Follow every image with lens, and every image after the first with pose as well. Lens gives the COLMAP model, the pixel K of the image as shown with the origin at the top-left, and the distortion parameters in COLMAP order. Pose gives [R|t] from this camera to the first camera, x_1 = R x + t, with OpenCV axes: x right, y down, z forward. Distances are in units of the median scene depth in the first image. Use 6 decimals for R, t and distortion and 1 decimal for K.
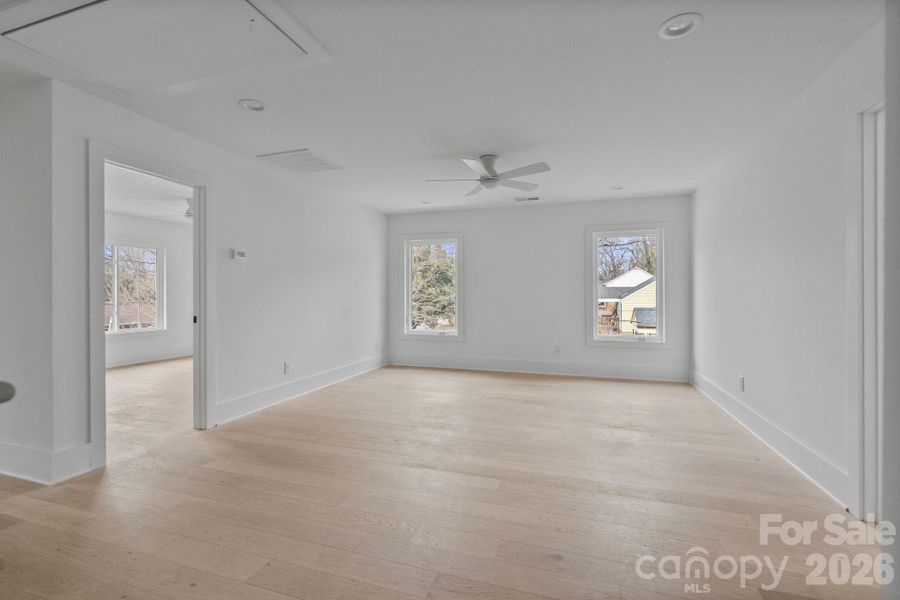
lens RADIAL K [[408.6, 0, 445.4], [0, 408.6, 299.3], [0, 0, 1]] dist [-0.008639, 0.000811]
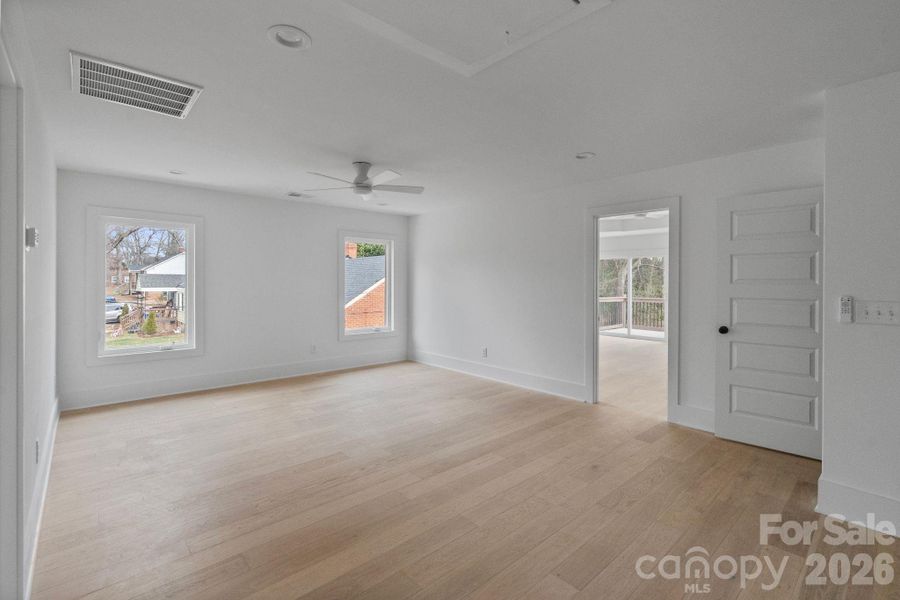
lens RADIAL K [[408.6, 0, 445.4], [0, 408.6, 299.3], [0, 0, 1]] dist [-0.008639, 0.000811]
pose [[0.495213, -0.032876, 0.868149, -0.454793], [0.004681, 0.999370, 0.035175, -0.035561], [-0.868759, -0.013356, 0.495055, 0.224041]]
